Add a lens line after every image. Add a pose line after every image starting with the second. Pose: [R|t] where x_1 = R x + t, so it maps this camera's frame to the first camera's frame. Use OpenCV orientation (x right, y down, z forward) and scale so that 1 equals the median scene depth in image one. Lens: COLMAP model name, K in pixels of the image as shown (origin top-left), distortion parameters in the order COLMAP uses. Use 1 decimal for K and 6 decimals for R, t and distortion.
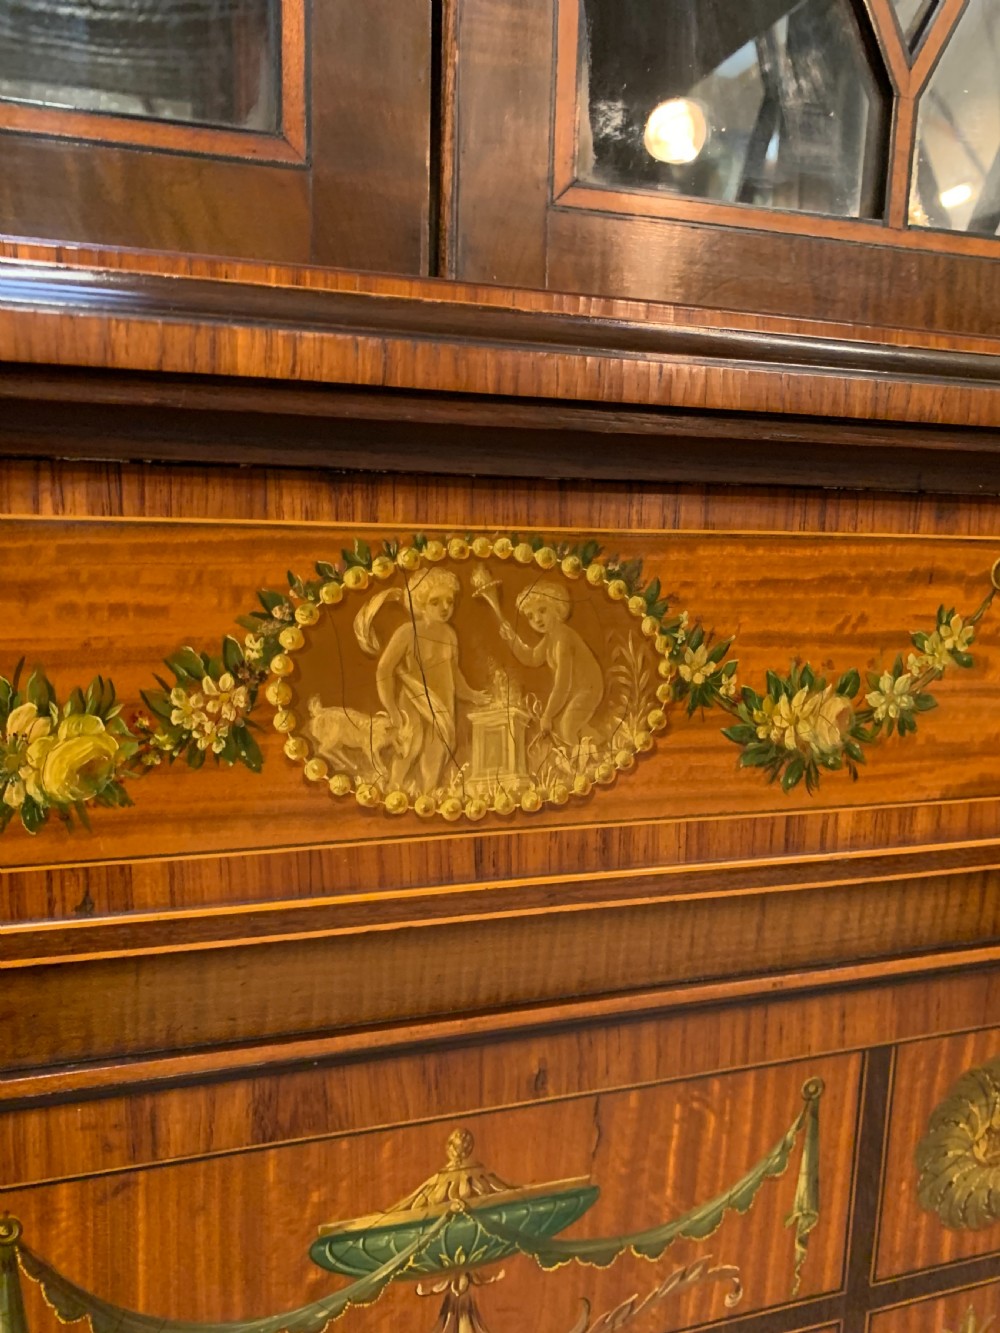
lens RADIAL K [[1005.8, 0, 507.6], [0, 1005.8, 674.1], [0, 0, 1]] dist [0.027618, -0.041362]
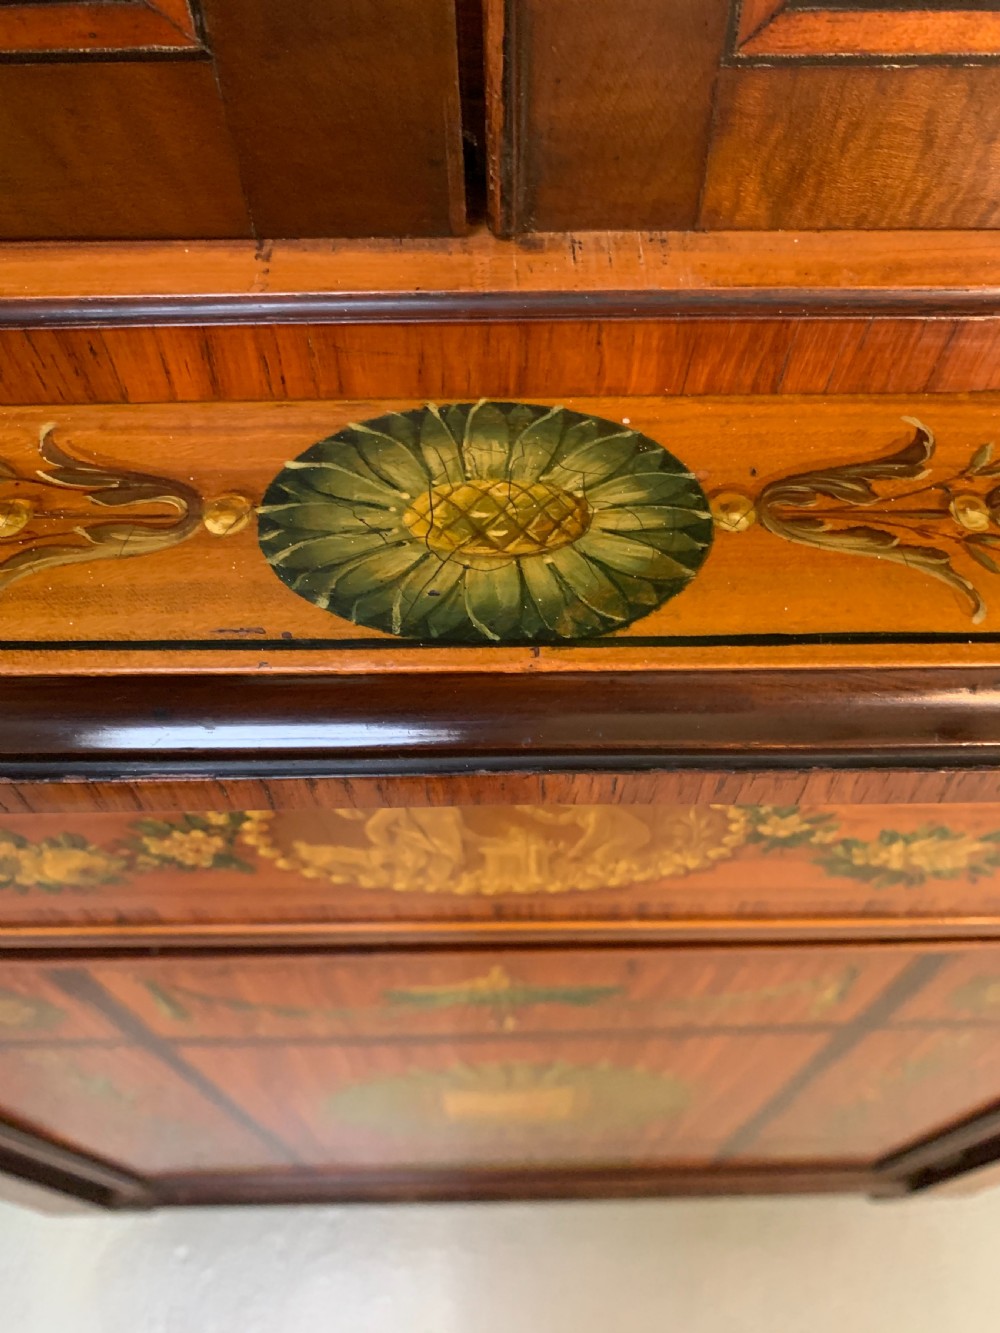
lens RADIAL K [[988.0, 0, 508.1], [0, 988.0, 639.8], [0, 0, 1]] dist [0.021708, -0.036107]
pose [[0.956987, 0.218934, -0.190378, 0.099651], [-0.020482, 0.705524, 0.708390, -0.646050], [0.289407, -0.674021, 0.679661, 0.520354]]
